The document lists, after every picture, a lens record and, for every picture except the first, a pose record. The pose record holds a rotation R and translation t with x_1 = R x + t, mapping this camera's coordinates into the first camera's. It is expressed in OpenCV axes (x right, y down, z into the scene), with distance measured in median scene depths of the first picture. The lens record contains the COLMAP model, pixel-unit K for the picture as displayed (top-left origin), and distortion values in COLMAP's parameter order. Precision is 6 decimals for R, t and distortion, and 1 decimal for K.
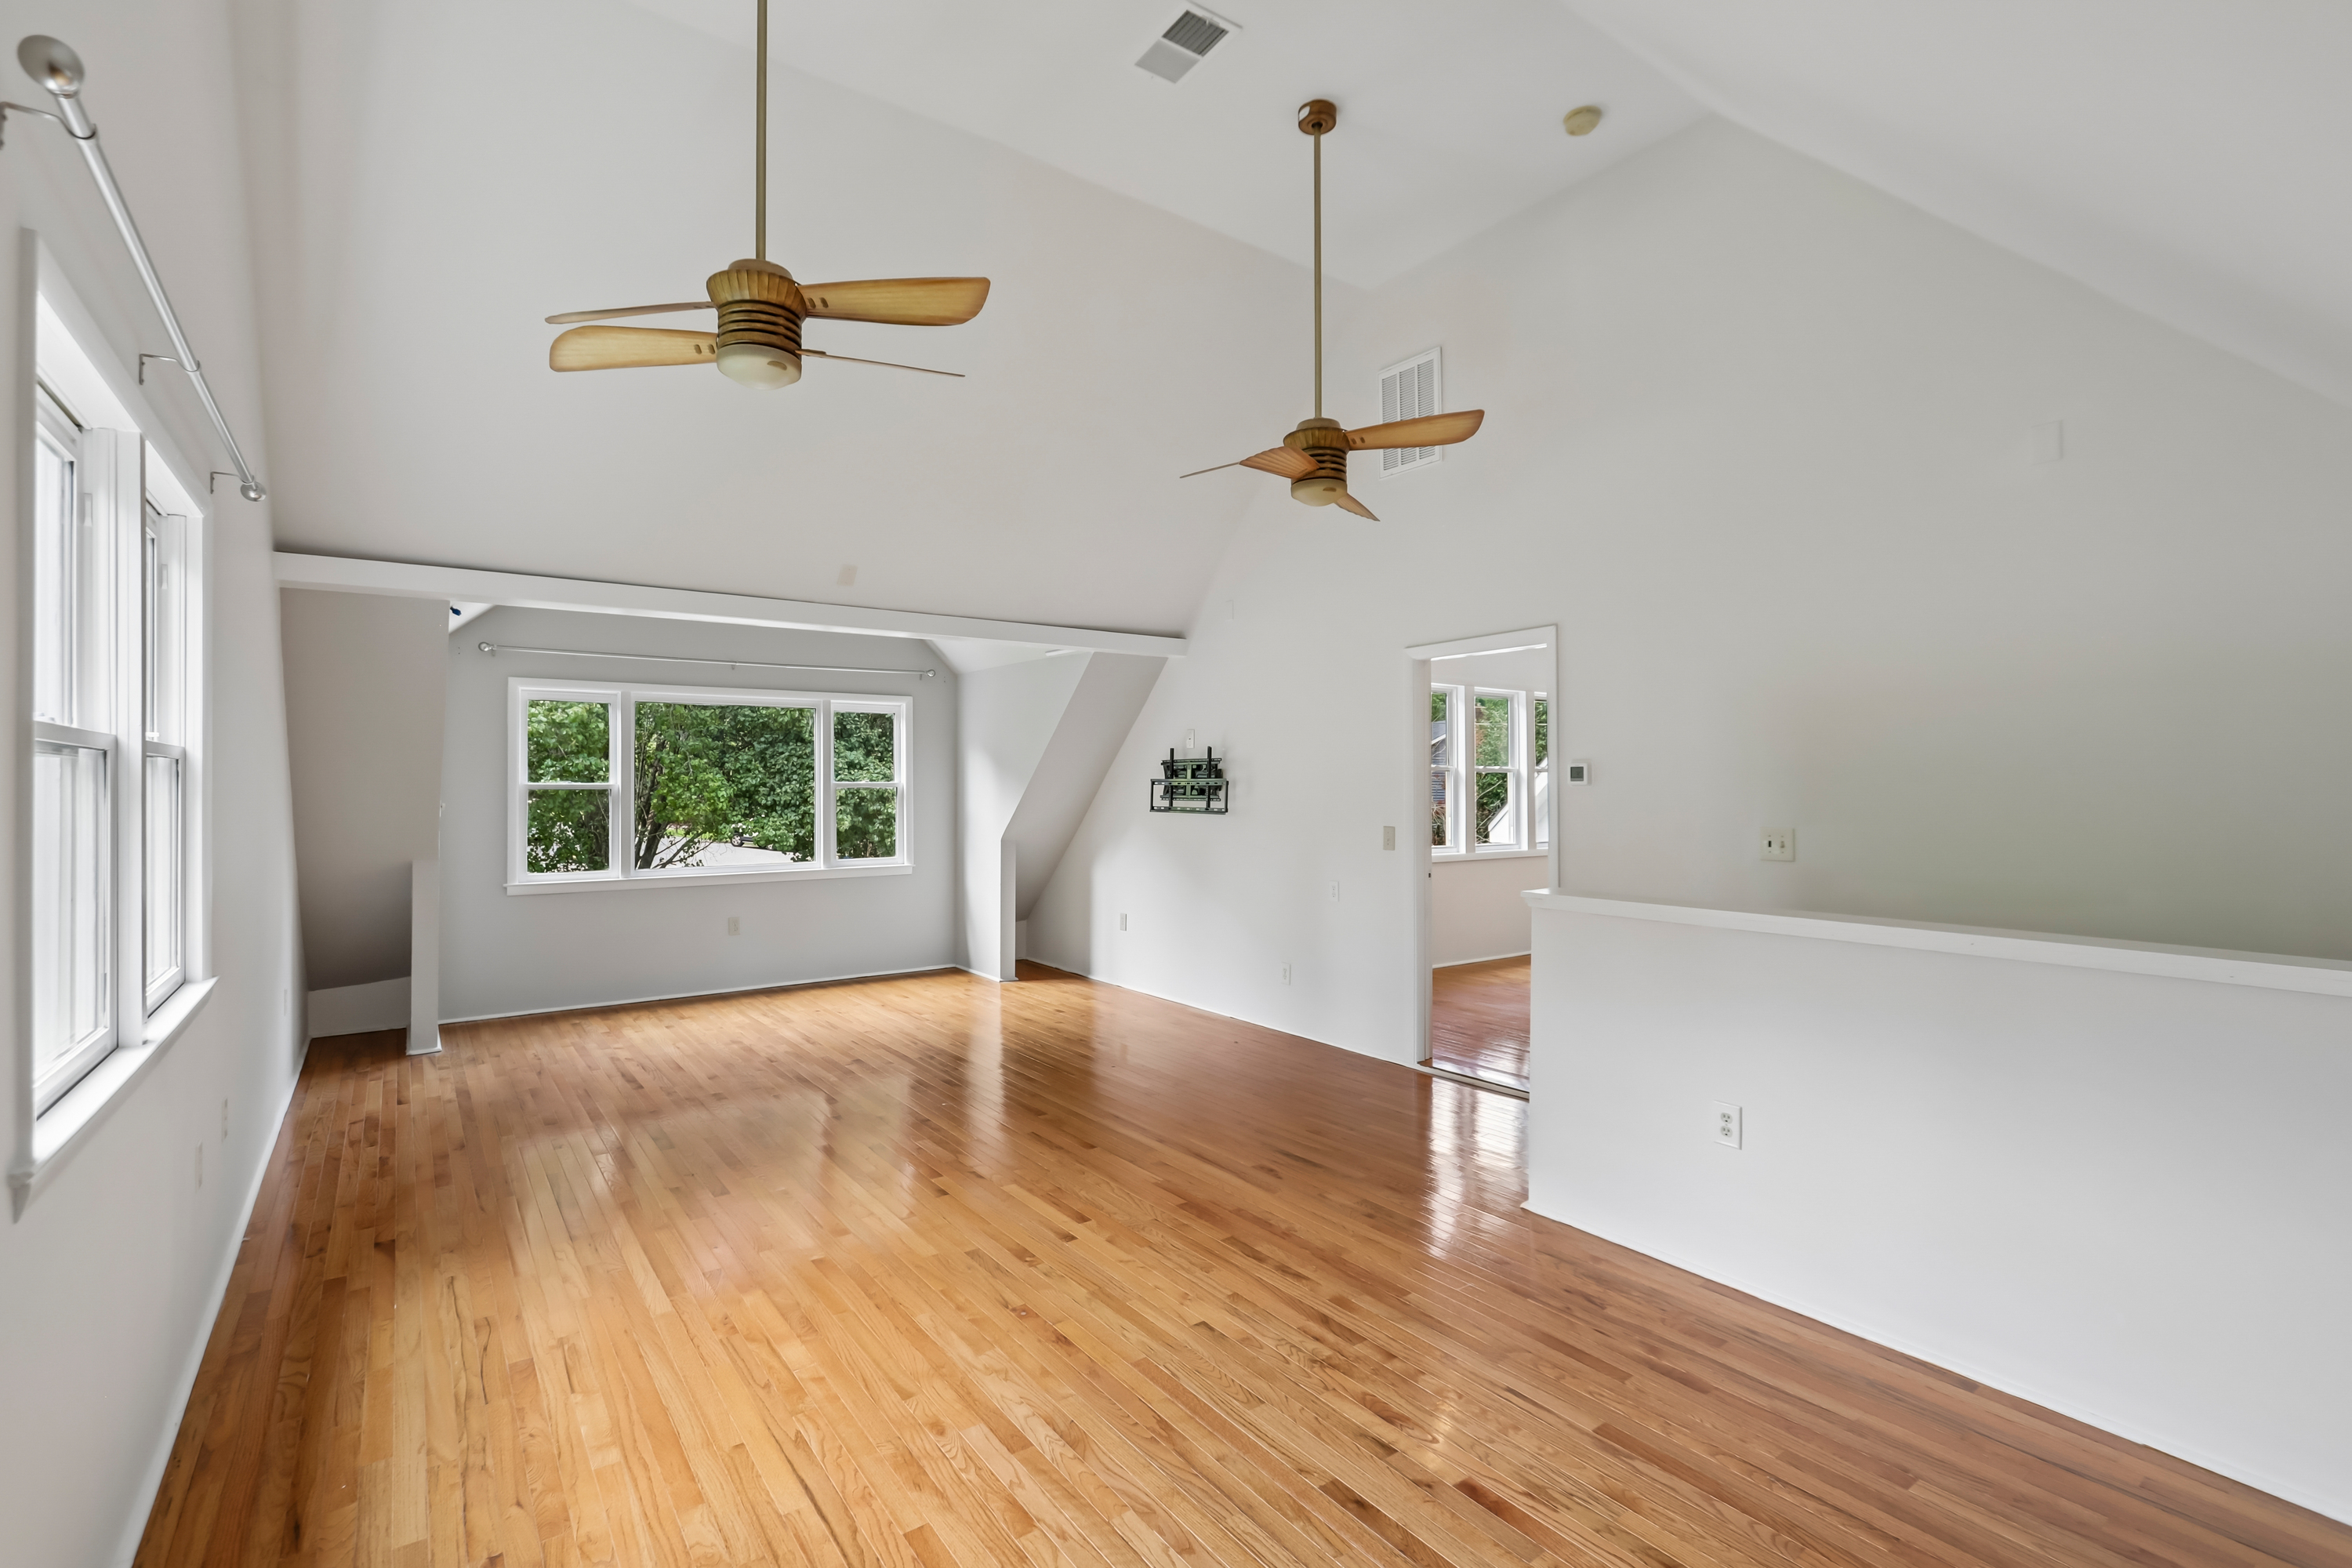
lens RADIAL K [[1056.3, 0, 1175.4], [0, 1056.3, 779.4], [0, 0, 1]] dist [0.001087, -0.000123]
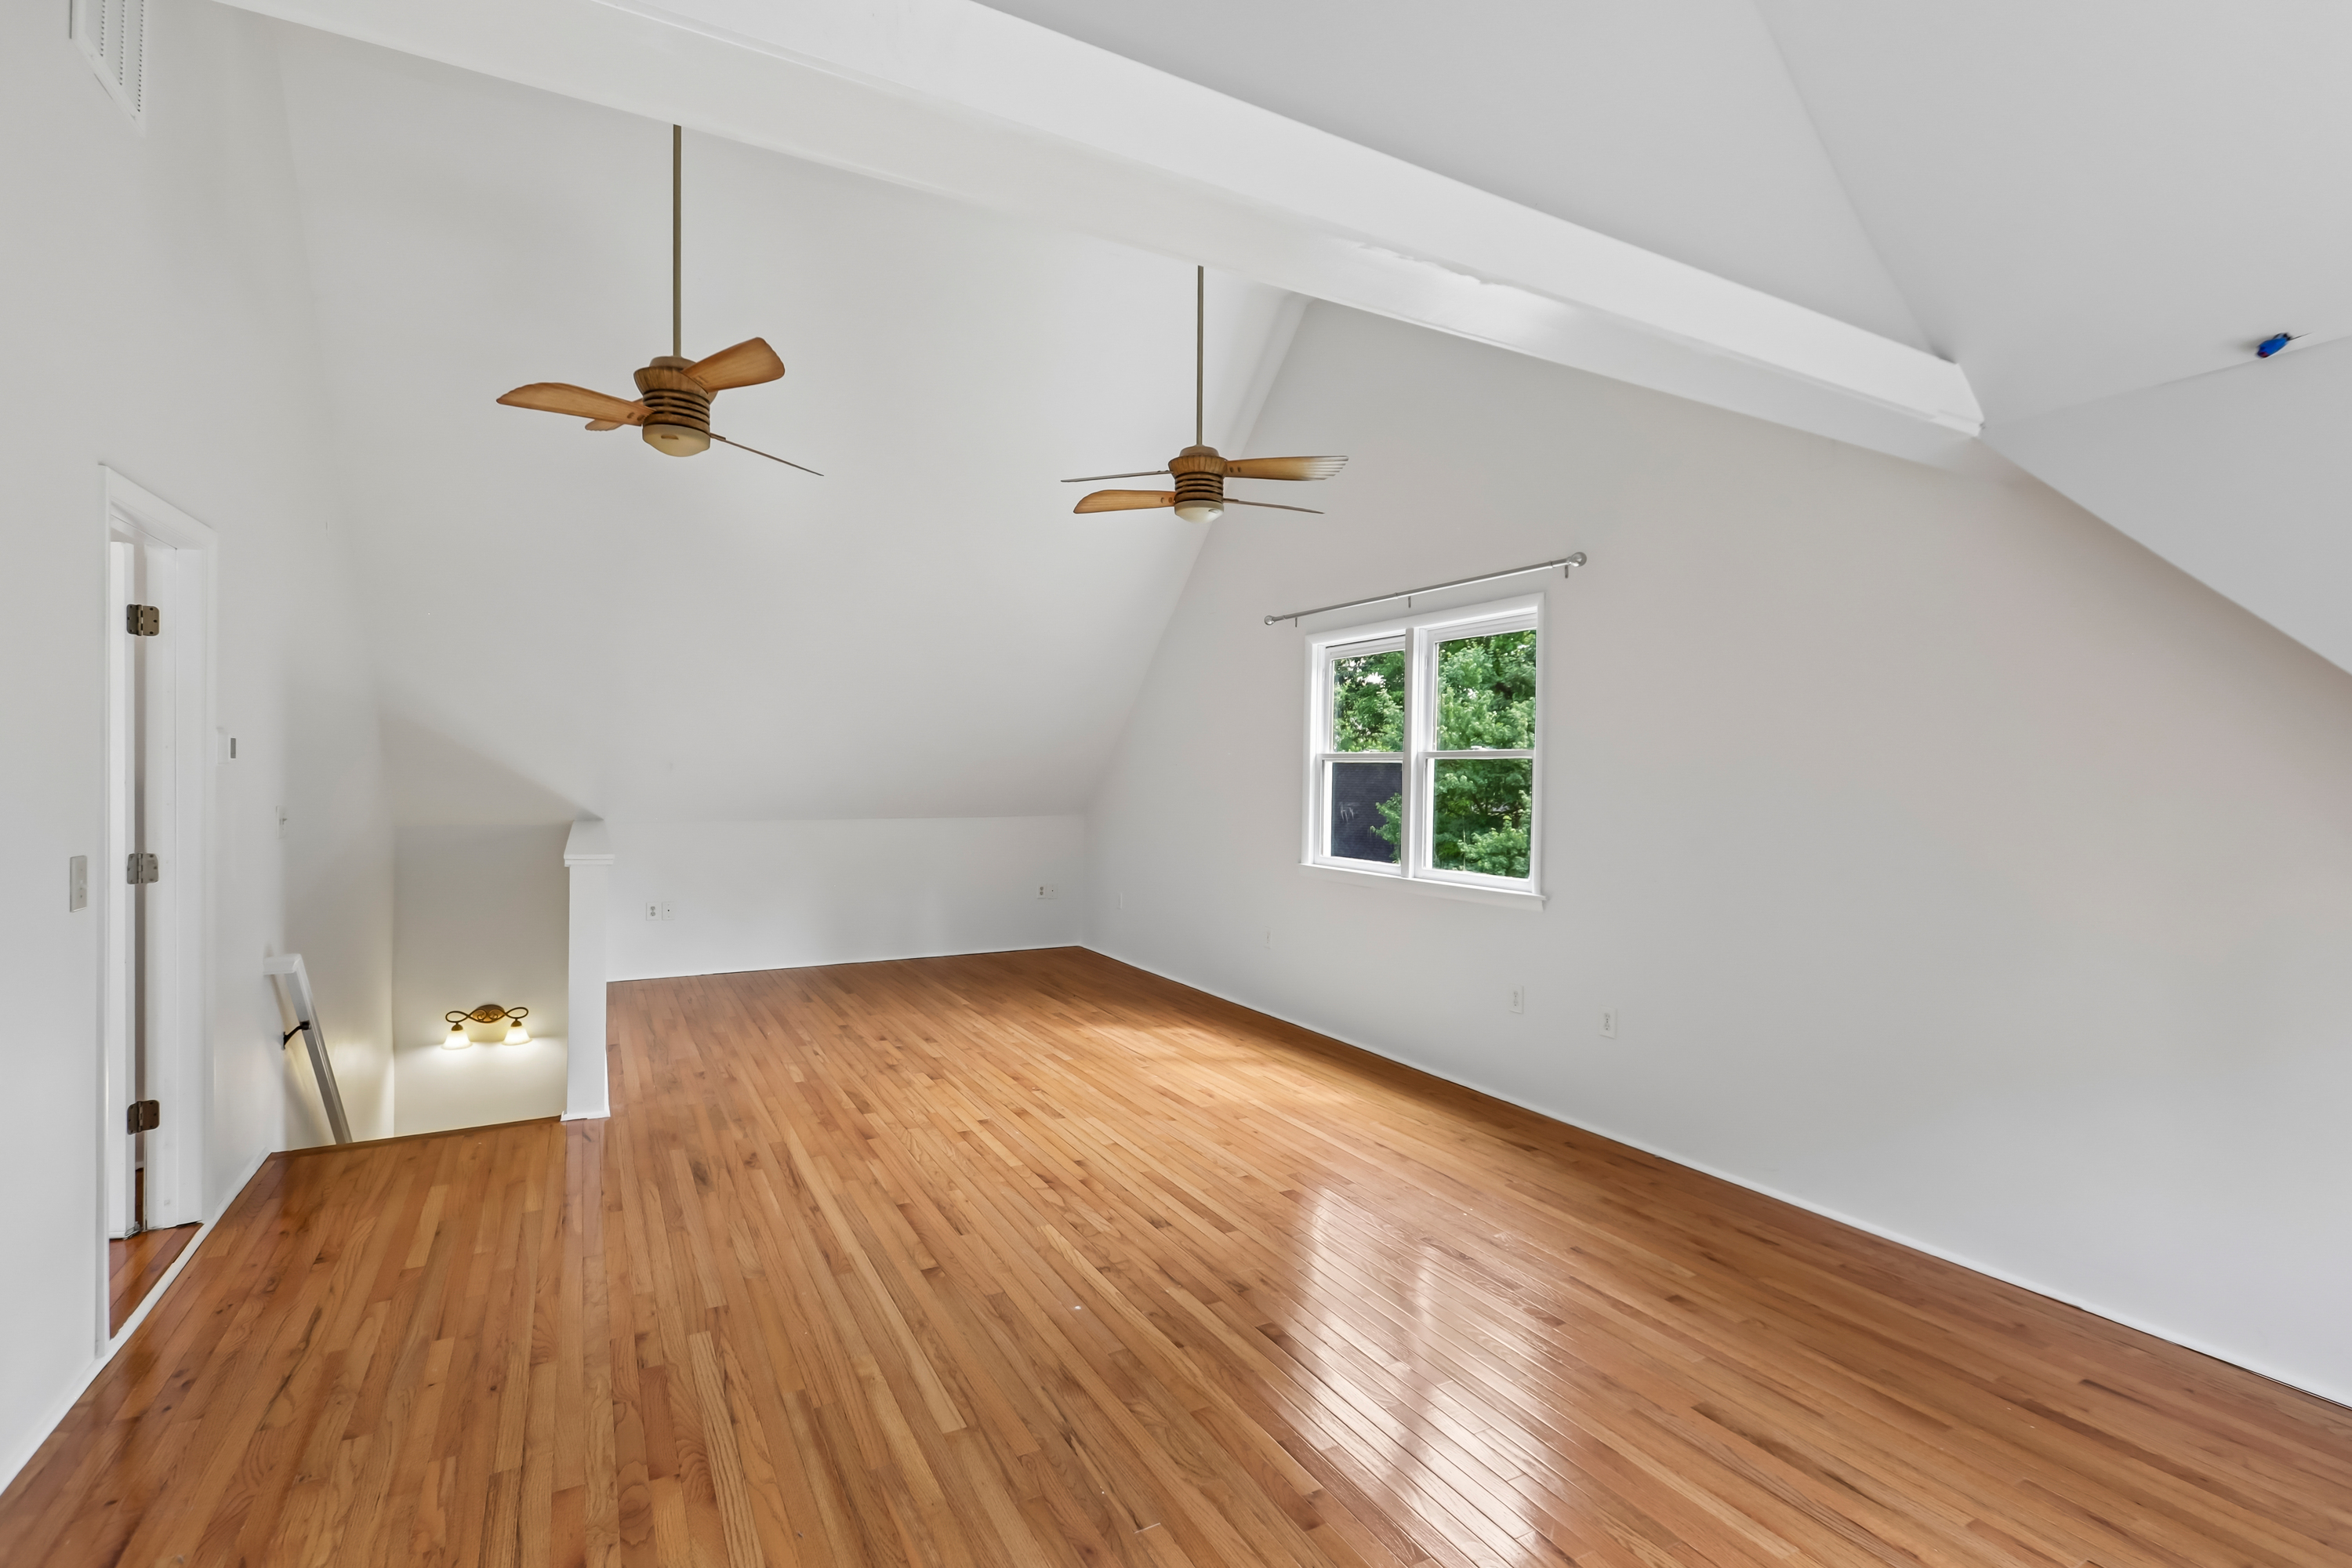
lens RADIAL K [[1056.3, 0, 1177.3], [0, 1056.3, 780.8], [0, 0, 1]] dist [0.001087, -0.000123]
pose [[-0.991890, -0.006672, 0.126926, -0.477785], [-0.005894, 0.999962, 0.006500, 0.011058], [-0.126964, 0.005699, -0.991891, 2.170343]]
